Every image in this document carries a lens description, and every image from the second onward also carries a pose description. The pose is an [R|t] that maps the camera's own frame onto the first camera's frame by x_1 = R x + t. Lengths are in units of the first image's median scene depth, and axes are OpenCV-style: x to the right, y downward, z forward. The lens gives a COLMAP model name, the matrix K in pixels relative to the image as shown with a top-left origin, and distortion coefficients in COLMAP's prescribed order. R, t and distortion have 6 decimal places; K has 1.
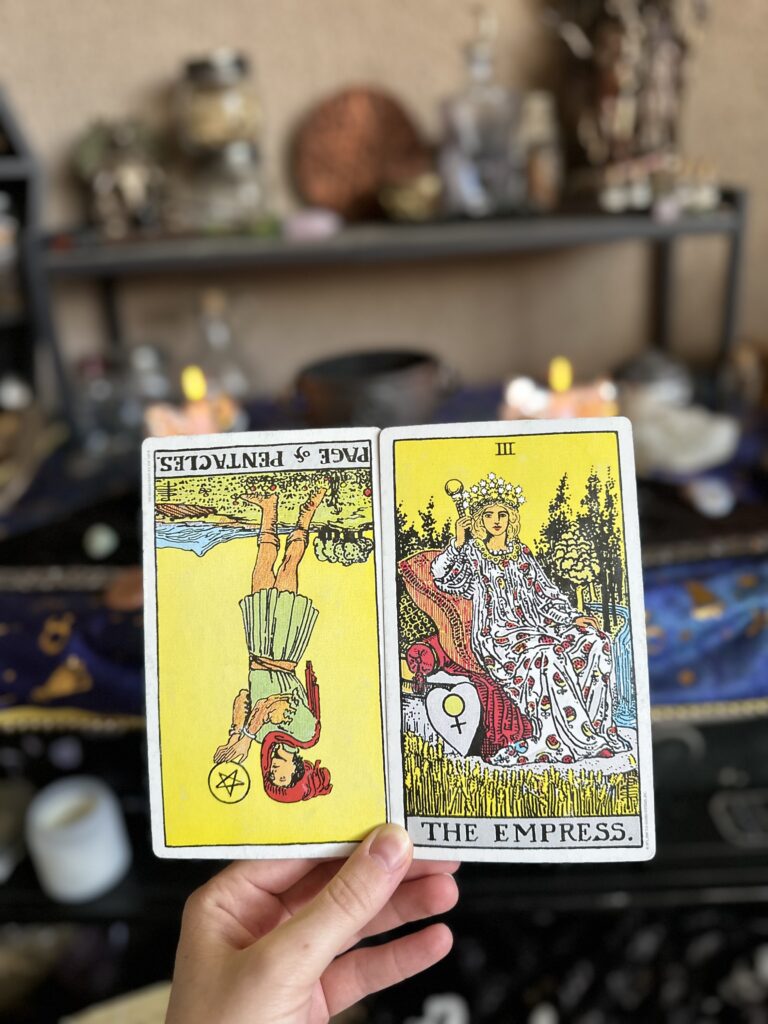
lens RADIAL K [[726.5, 0, 379.1], [0, 726.5, 510.4], [0, 0, 1]] dist [0.001769, -0.023021]
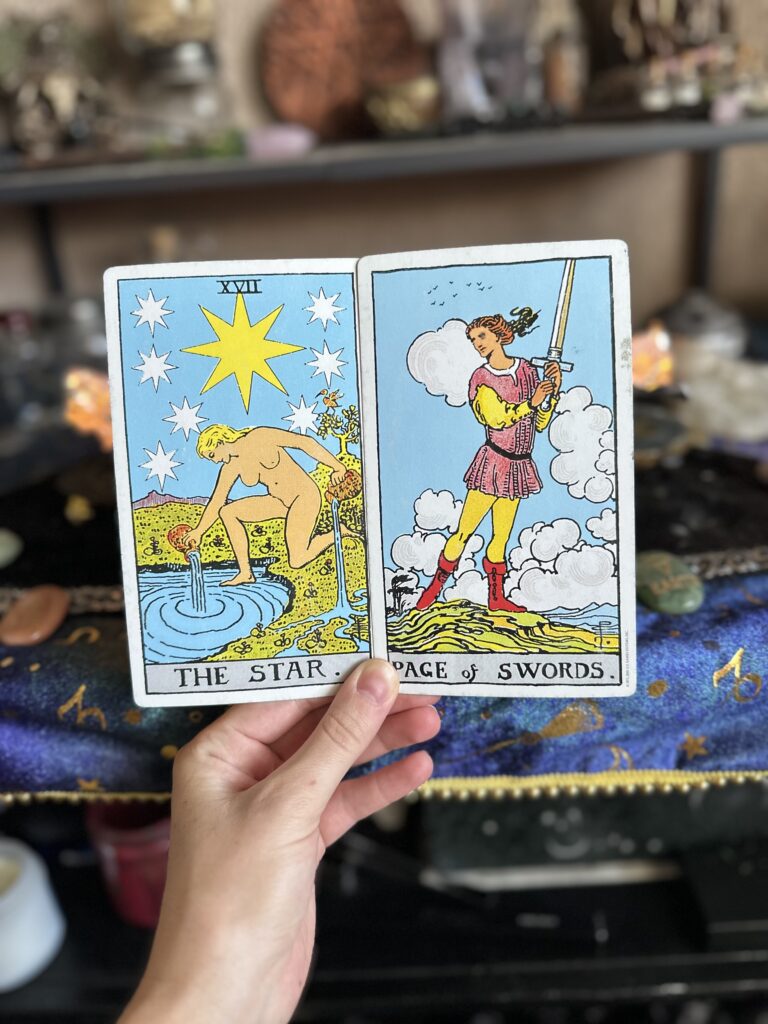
lens RADIAL K [[726.5, 0, 387.9], [0, 726.5, 516.5], [0, 0, 1]] dist [0.001769, -0.023021]
pose [[0.999829, -0.016383, 0.008626, 0.012406], [0.015887, 0.998373, 0.054767, -0.016372], [-0.009509, -0.054621, 0.998462, 0.164974]]
